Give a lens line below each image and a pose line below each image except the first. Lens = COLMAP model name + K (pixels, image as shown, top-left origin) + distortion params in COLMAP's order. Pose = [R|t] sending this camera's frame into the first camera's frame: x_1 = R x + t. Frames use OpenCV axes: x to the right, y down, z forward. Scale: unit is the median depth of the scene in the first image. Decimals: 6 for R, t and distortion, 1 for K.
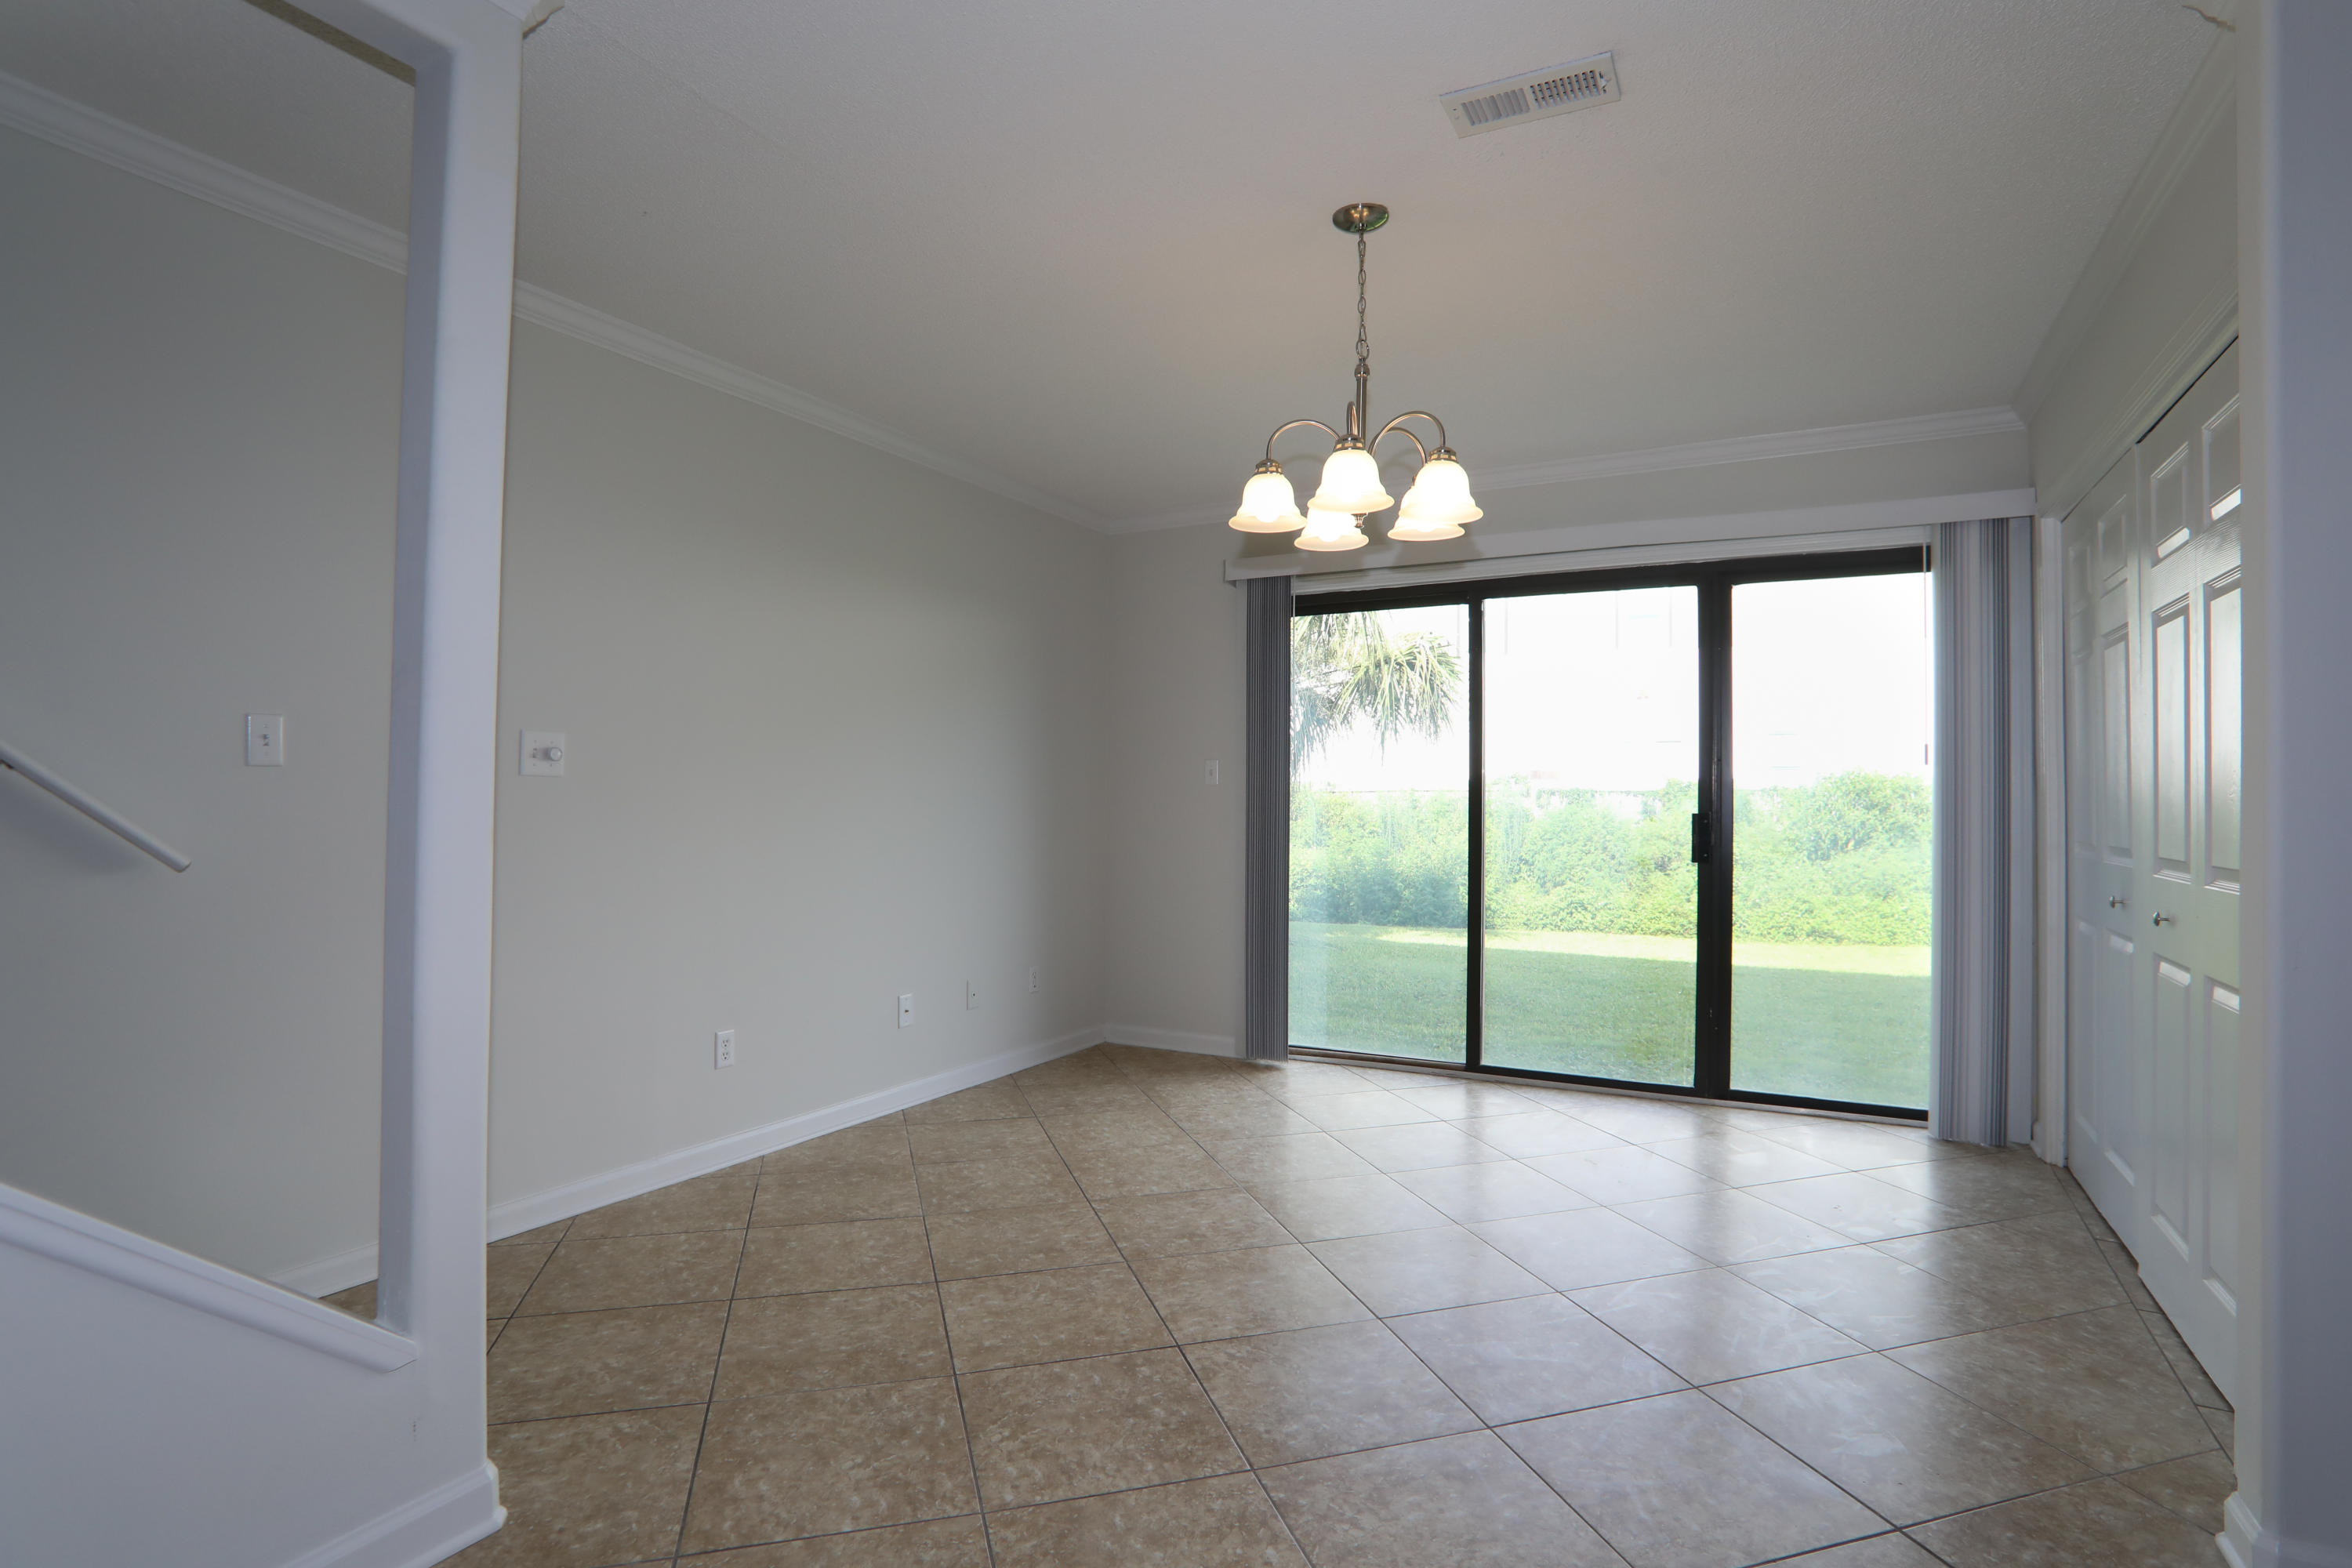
lens RADIAL K [[1153.1, 0, 1181.4], [0, 1153.1, 782.0], [0, 0, 1]] dist [-0.086499, 0.041822]
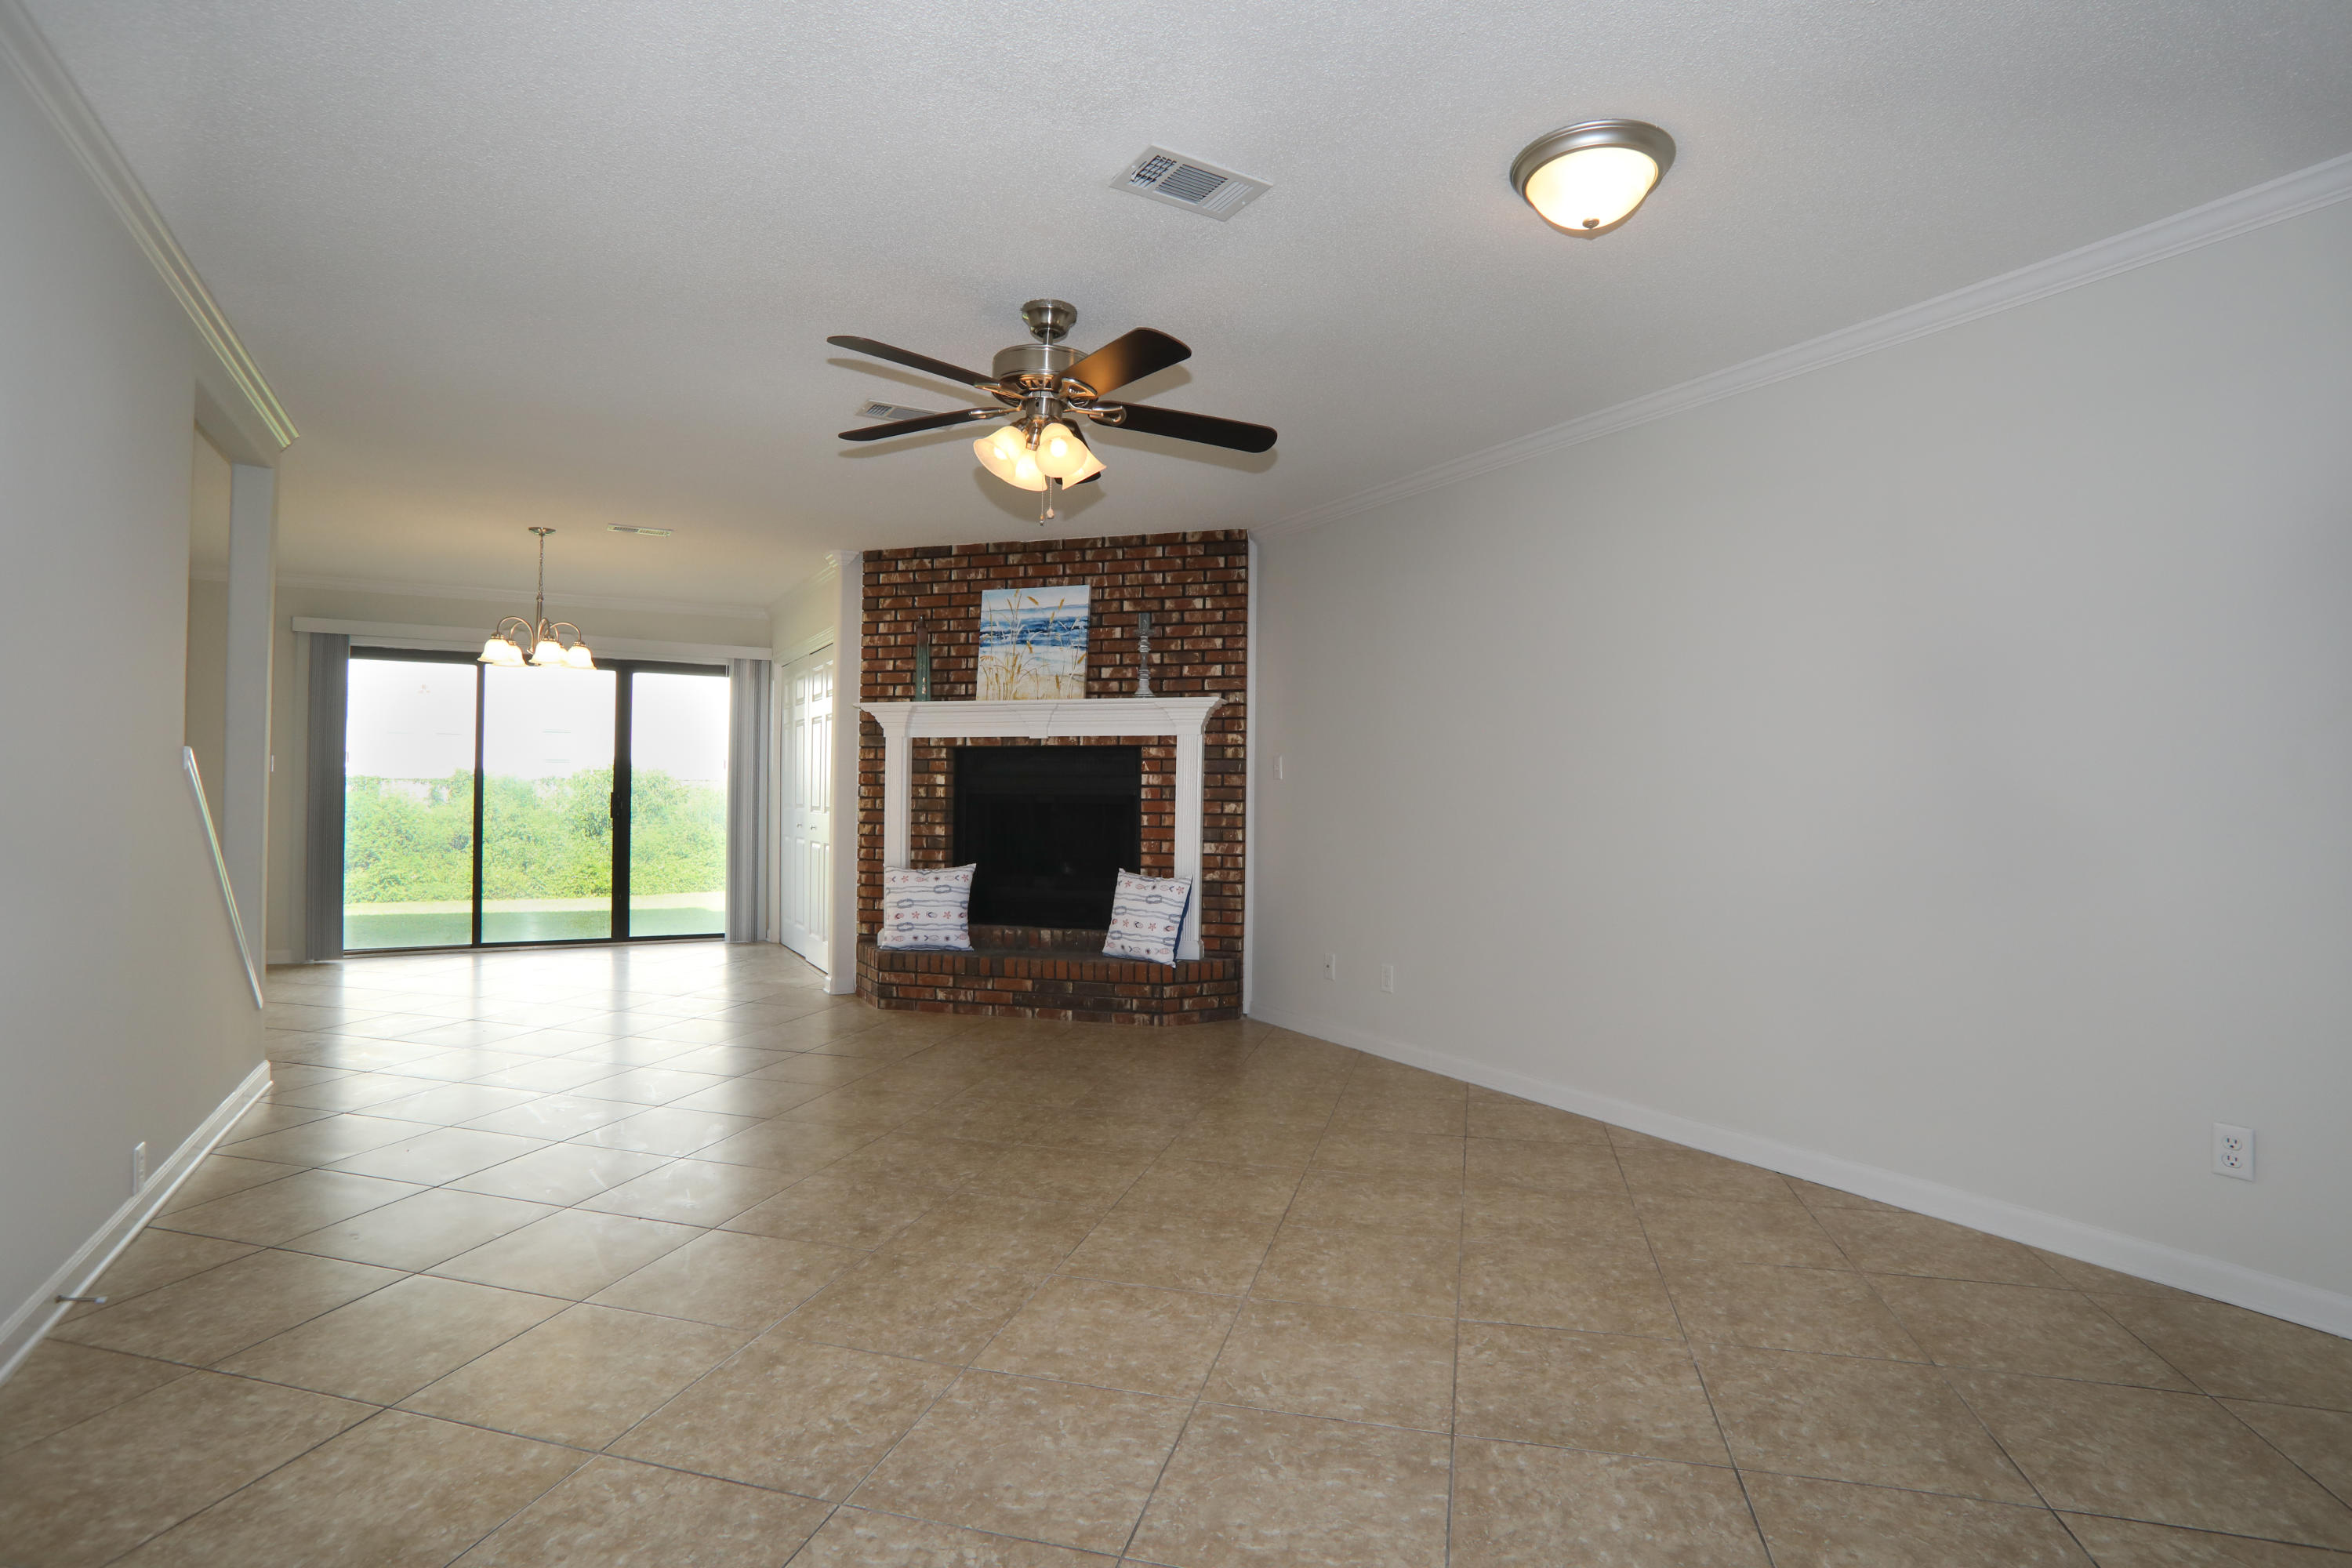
lens RADIAL K [[1153.1, 0, 1181.4], [0, 1153.1, 782.0], [0, 0, 1]] dist [-0.086499, 0.041822]
pose [[0.514277, 0.007508, 0.857592, -0.699831], [-0.016415, 0.999865, 0.001090, -0.006683], [-0.857467, -0.014638, 0.514330, -0.808542]]
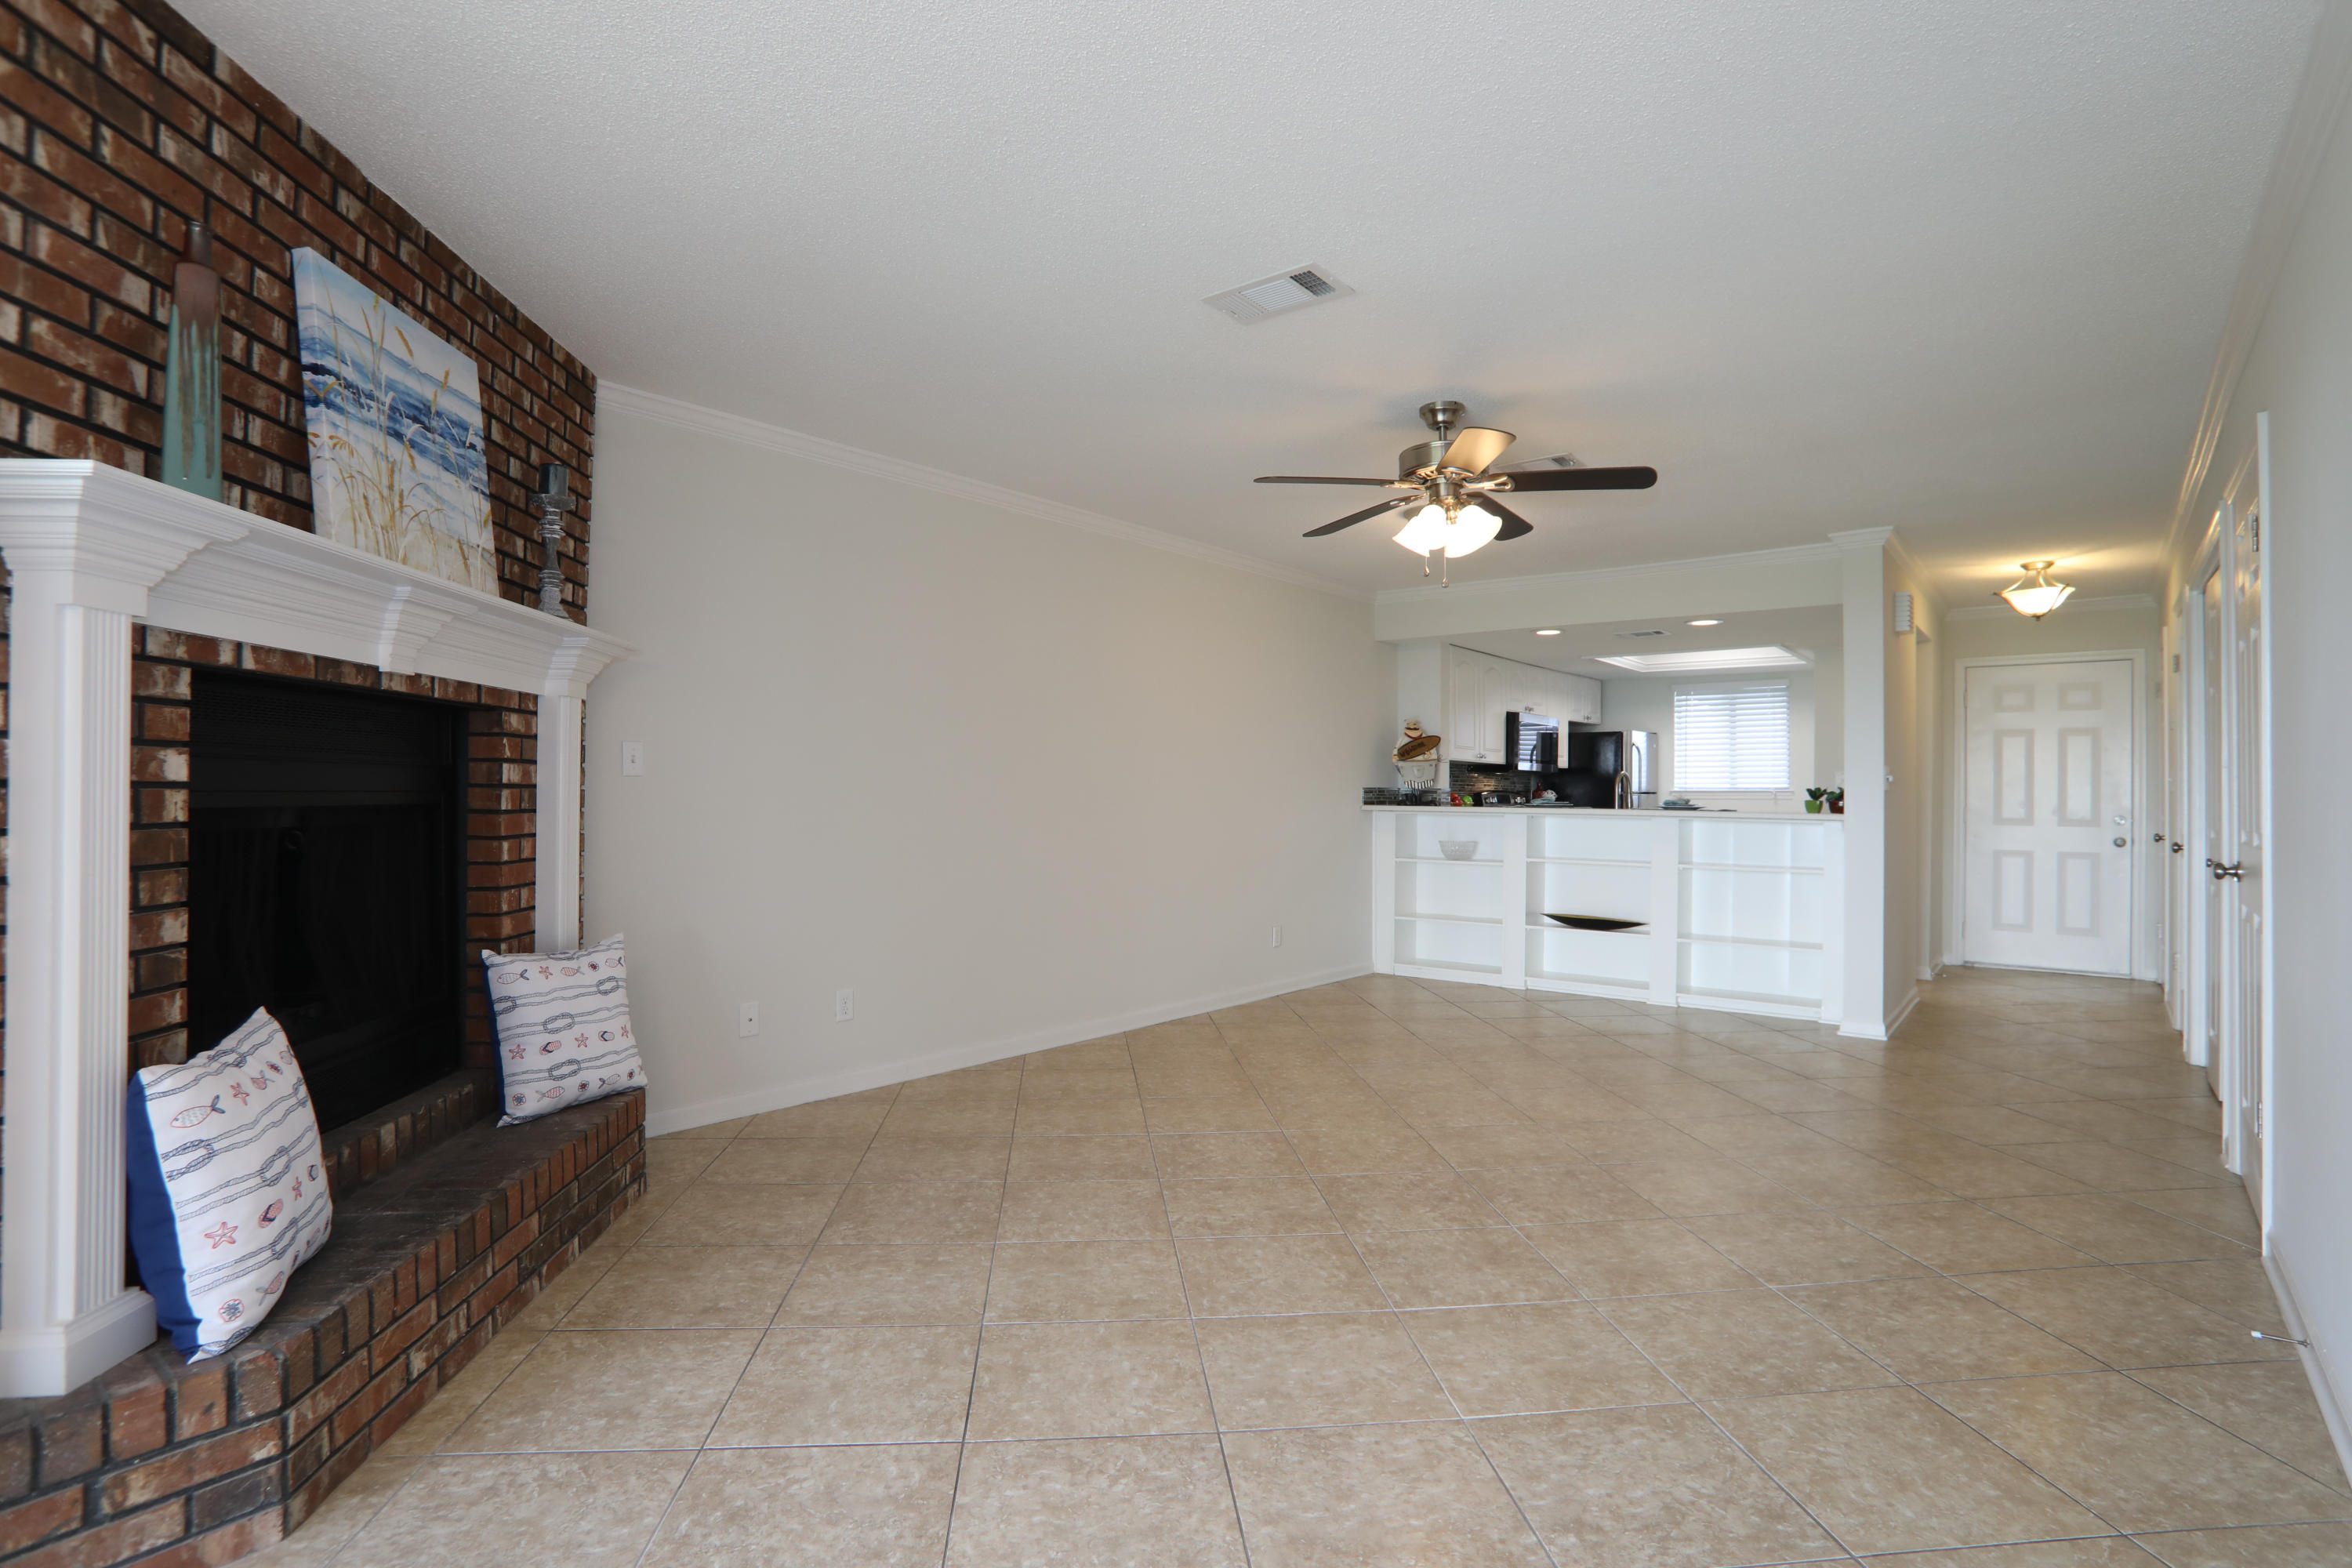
lens RADIAL K [[1153.1, 0, 1181.4], [0, 1153.1, 782.0], [0, 0, 1]] dist [-0.086499, 0.041822]
pose [[-0.982097, -0.014070, 0.187852, -0.058507], [-0.018182, 0.999631, -0.020186, 0.005260], [-0.187498, -0.023240, -0.981990, 0.617714]]
